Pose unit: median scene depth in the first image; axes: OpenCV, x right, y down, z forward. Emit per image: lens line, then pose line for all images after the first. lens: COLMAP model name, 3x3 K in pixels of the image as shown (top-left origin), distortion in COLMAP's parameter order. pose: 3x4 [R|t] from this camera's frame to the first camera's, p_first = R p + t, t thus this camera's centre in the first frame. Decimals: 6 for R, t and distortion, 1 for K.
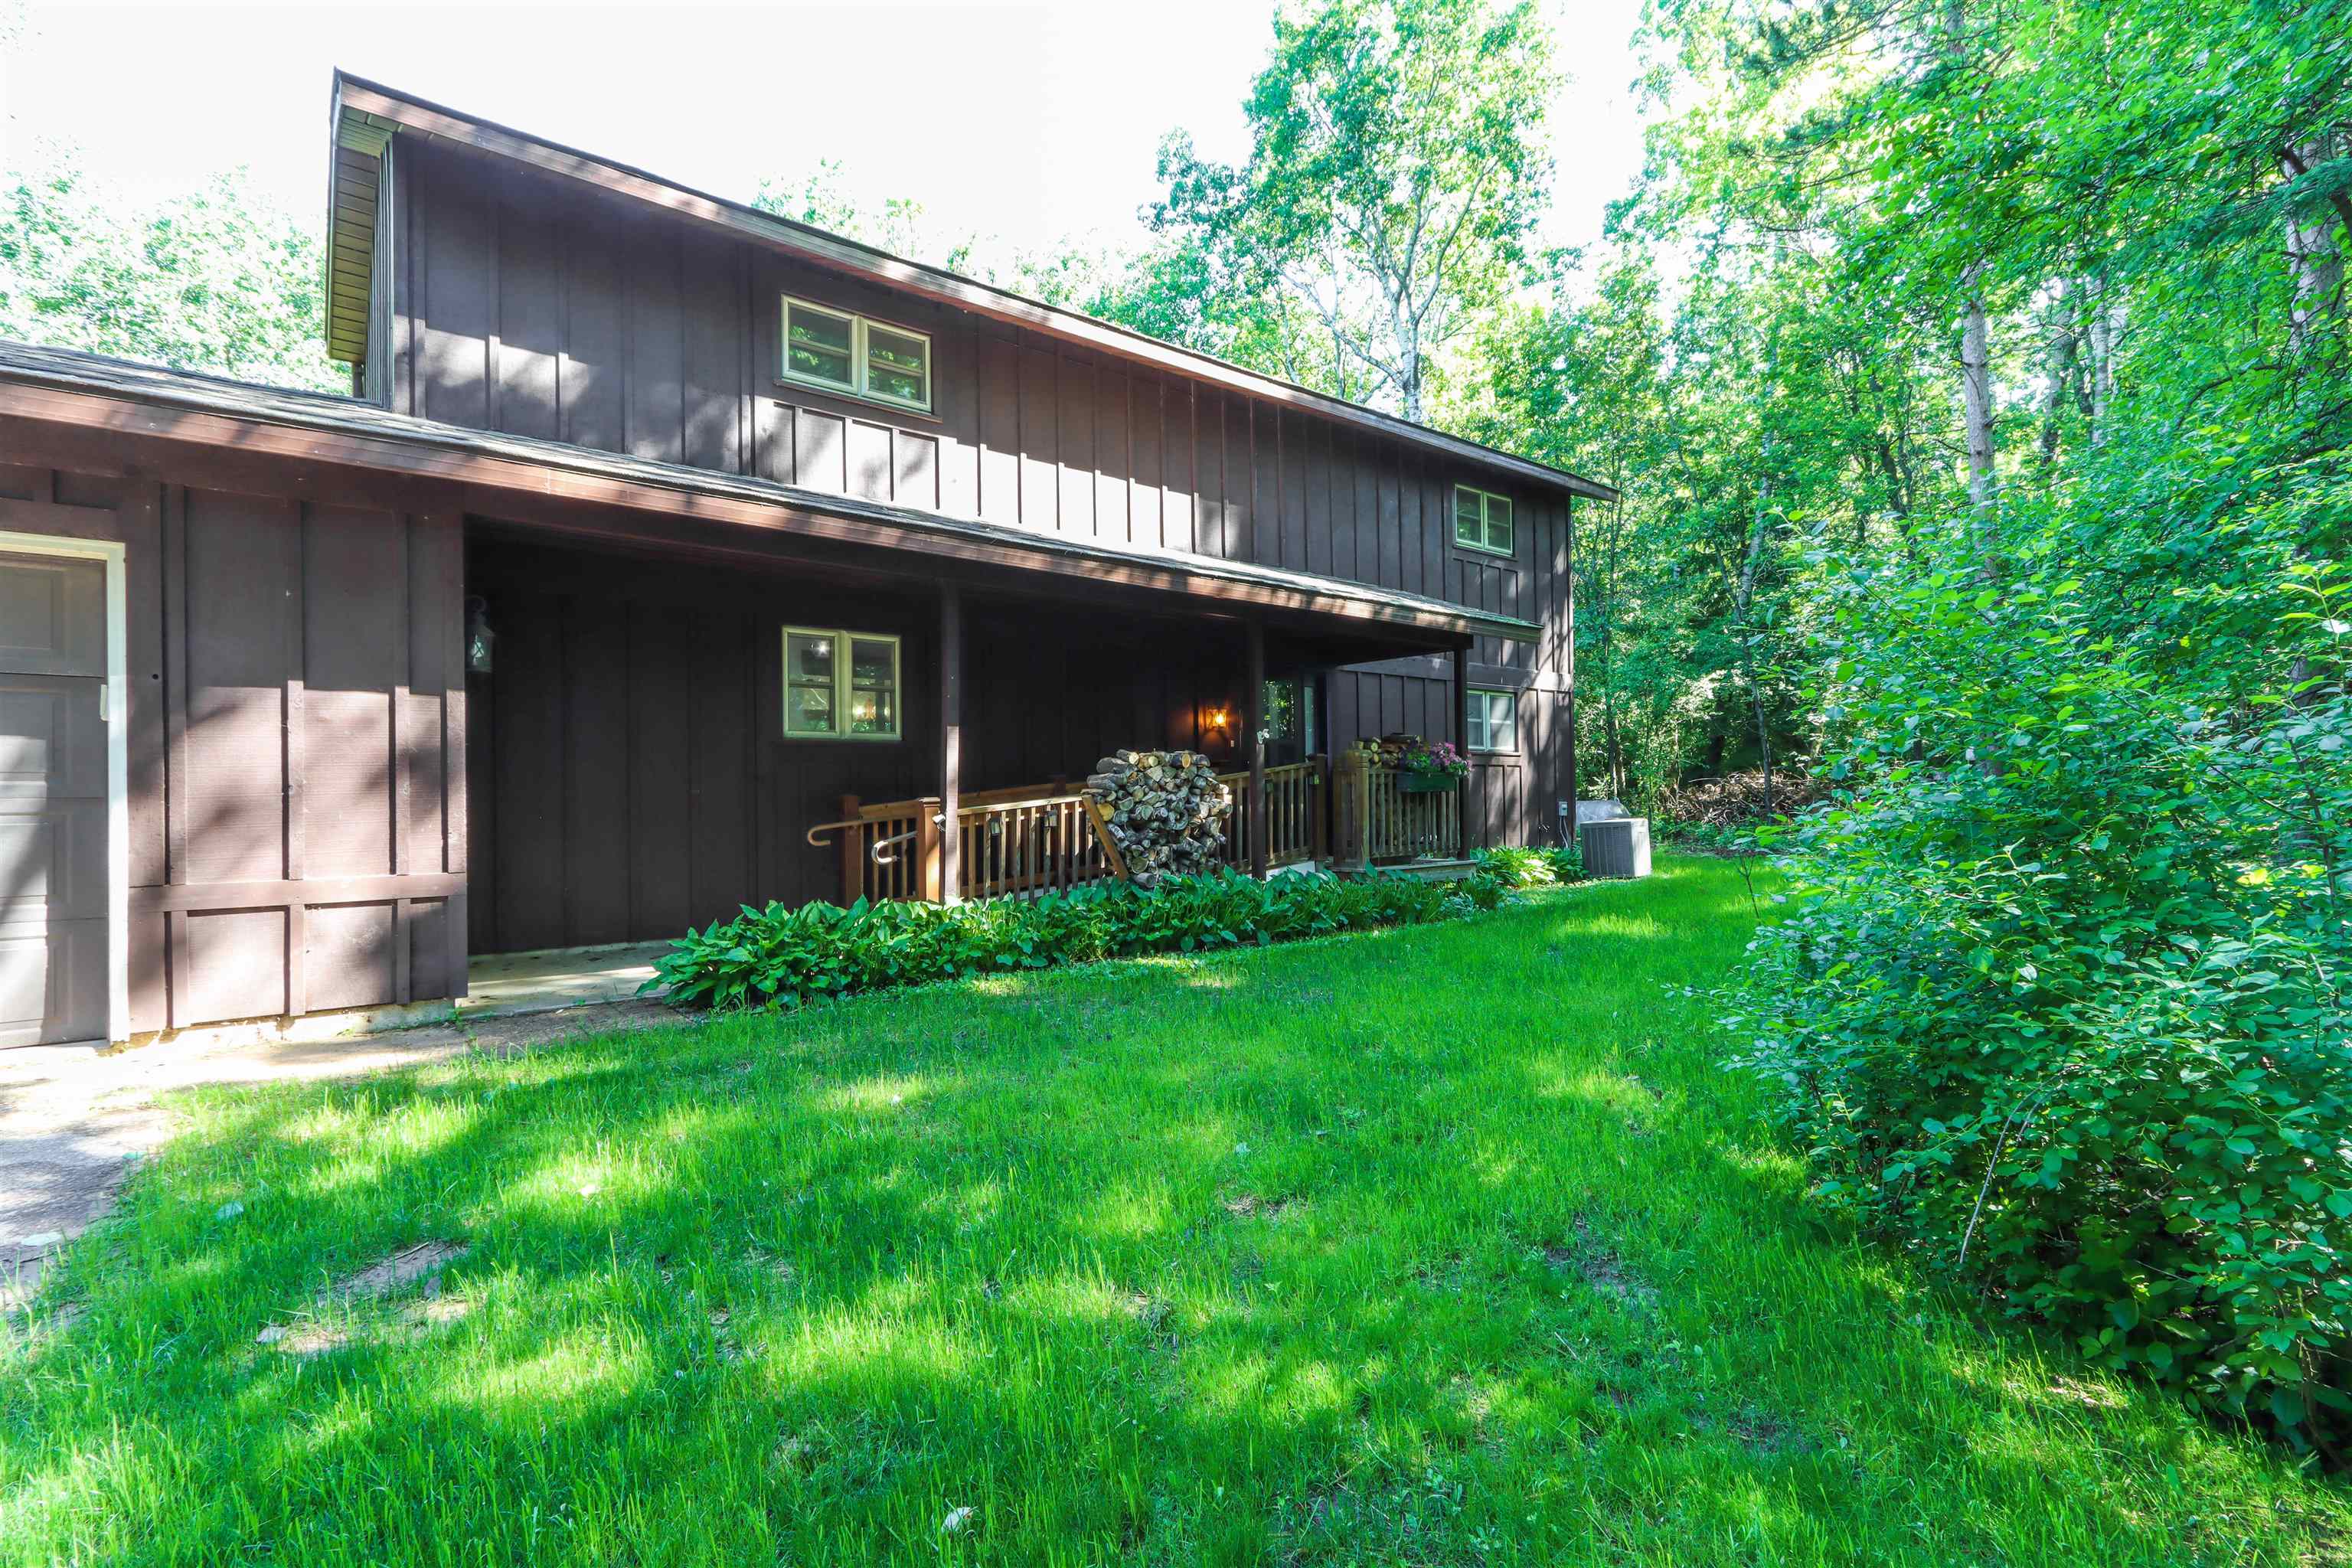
lens RADIAL K [[1112.2, 0, 1168.3], [0, 1112.2, 790.2], [0, 0, 1]] dist [-0.015415, 0.006929]
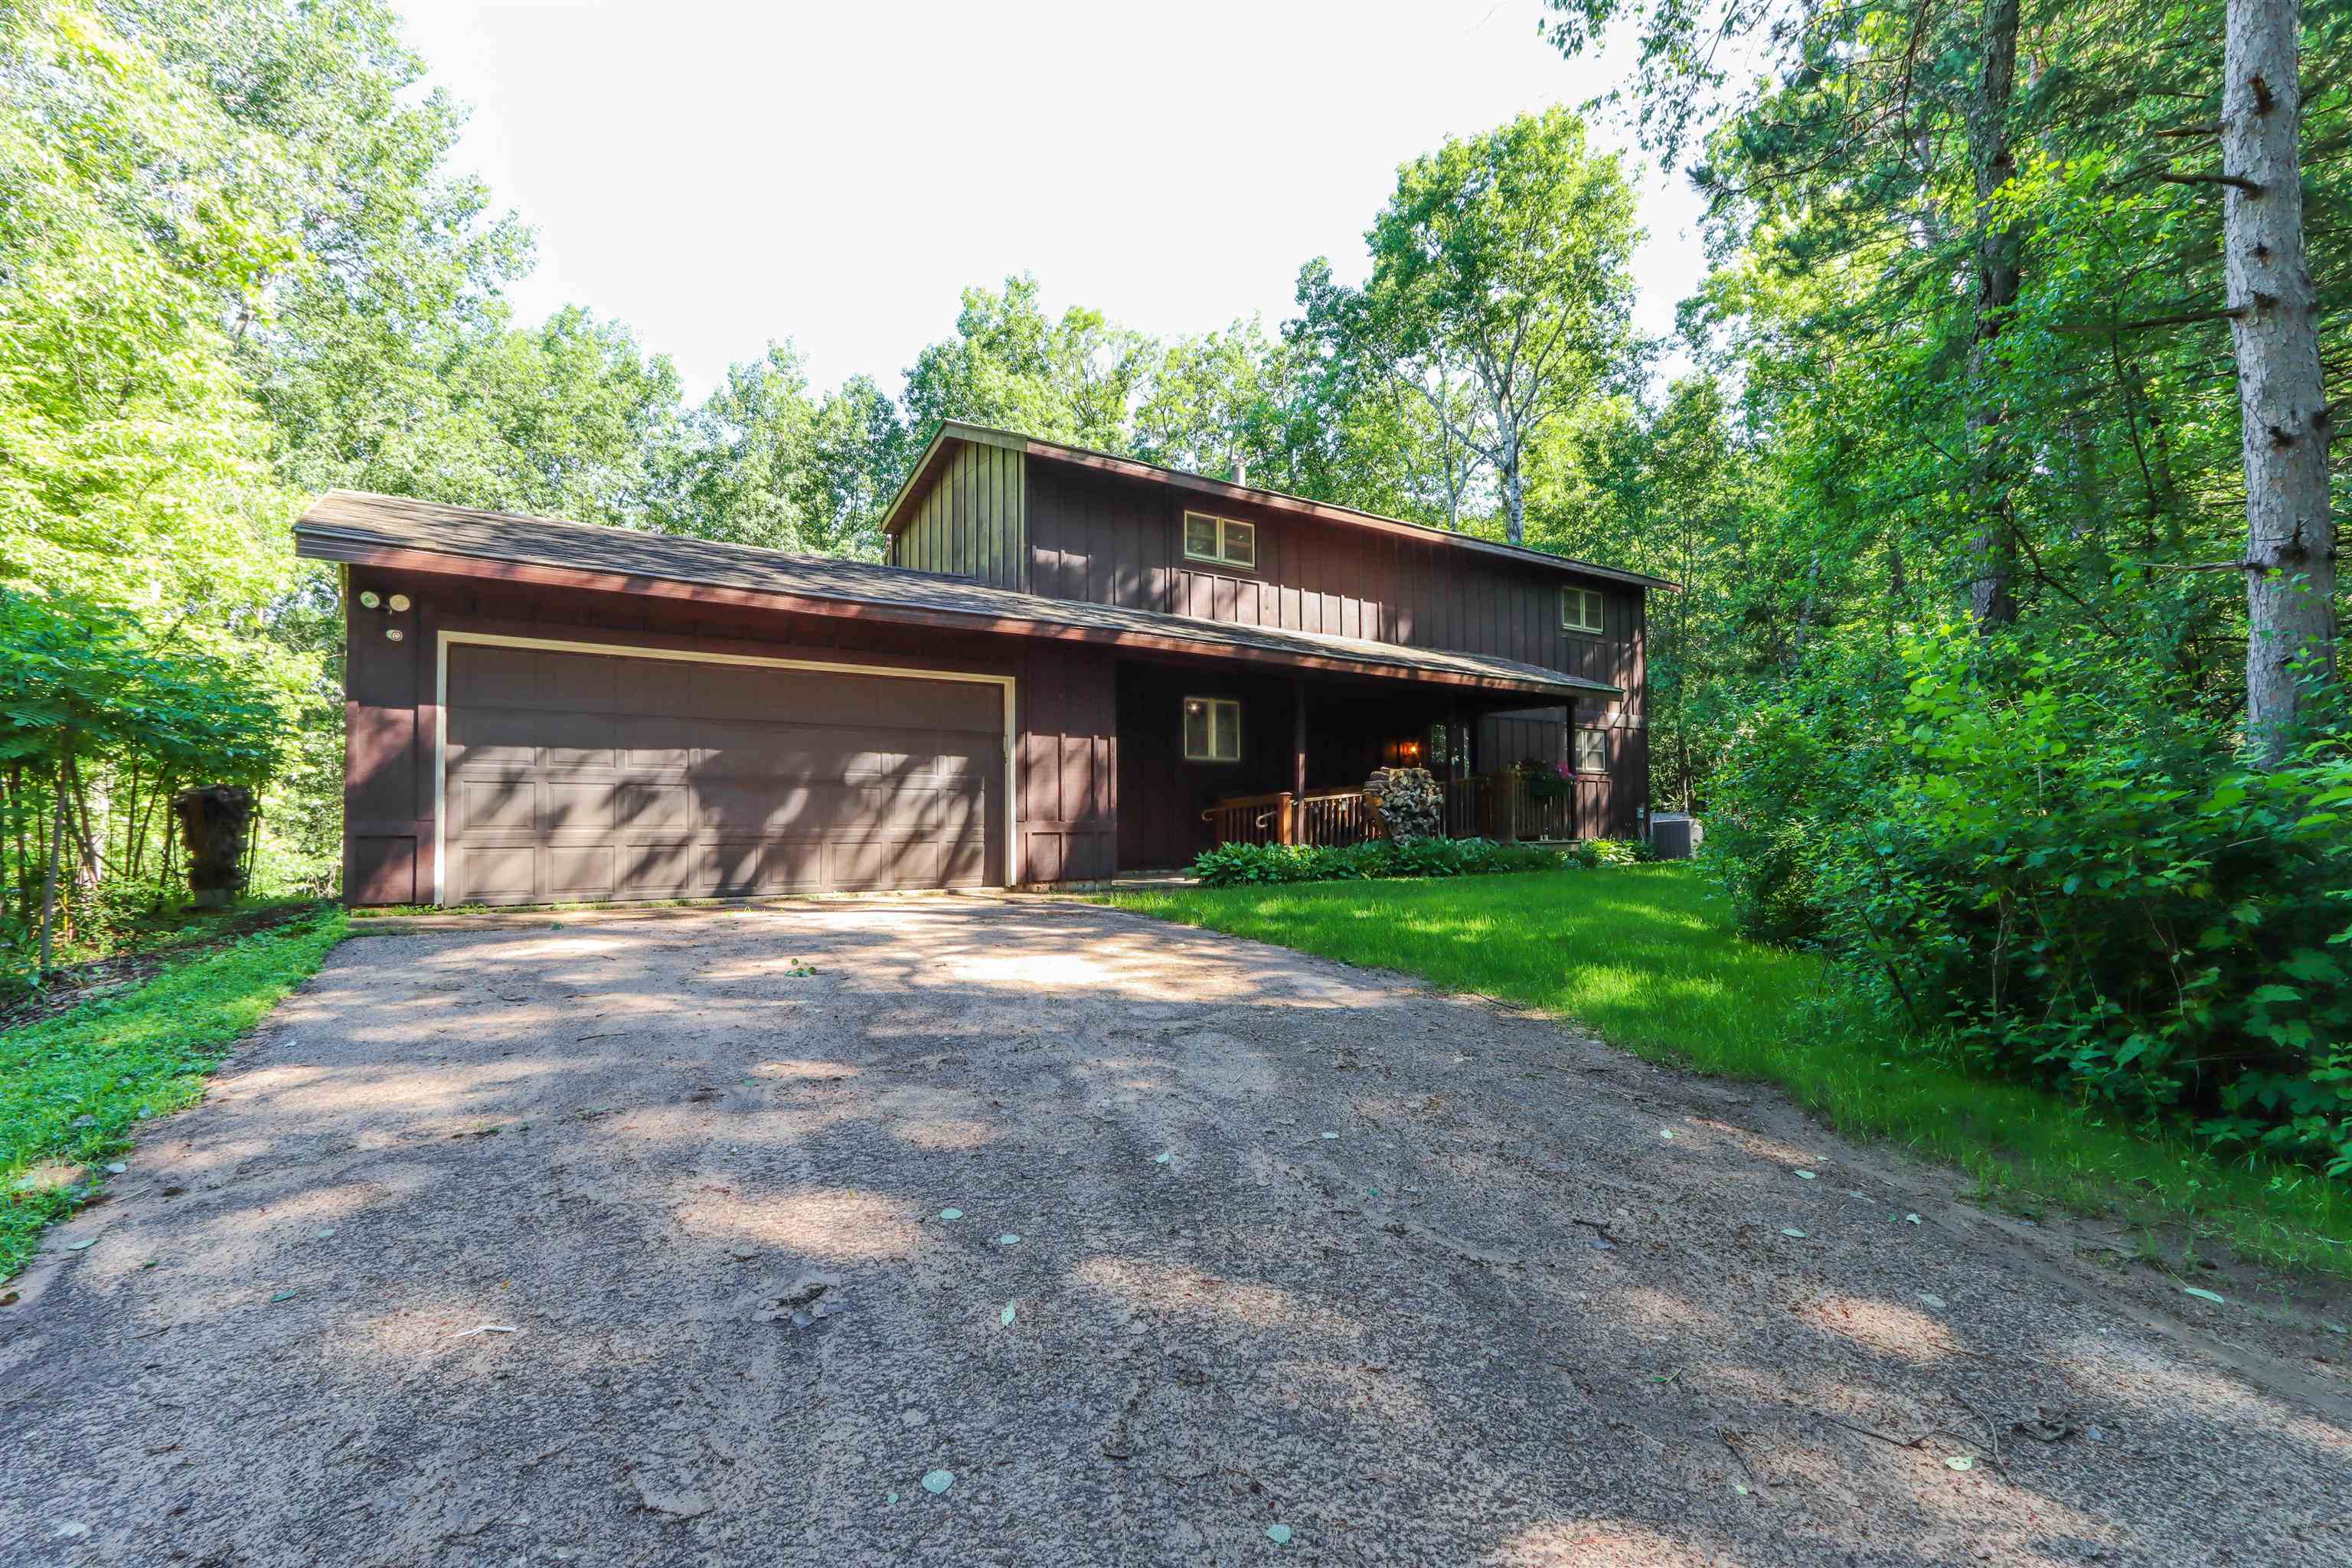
lens RADIAL K [[1112.2, 0, 1168.3], [0, 1112.2, 790.2], [0, 0, 1]] dist [-0.015415, 0.006929]
pose [[0.998055, 0.007290, -0.061906, -0.195578], [-0.008487, 0.999782, -0.019102, 0.026466], [0.061753, 0.019590, 0.997899, -0.573219]]
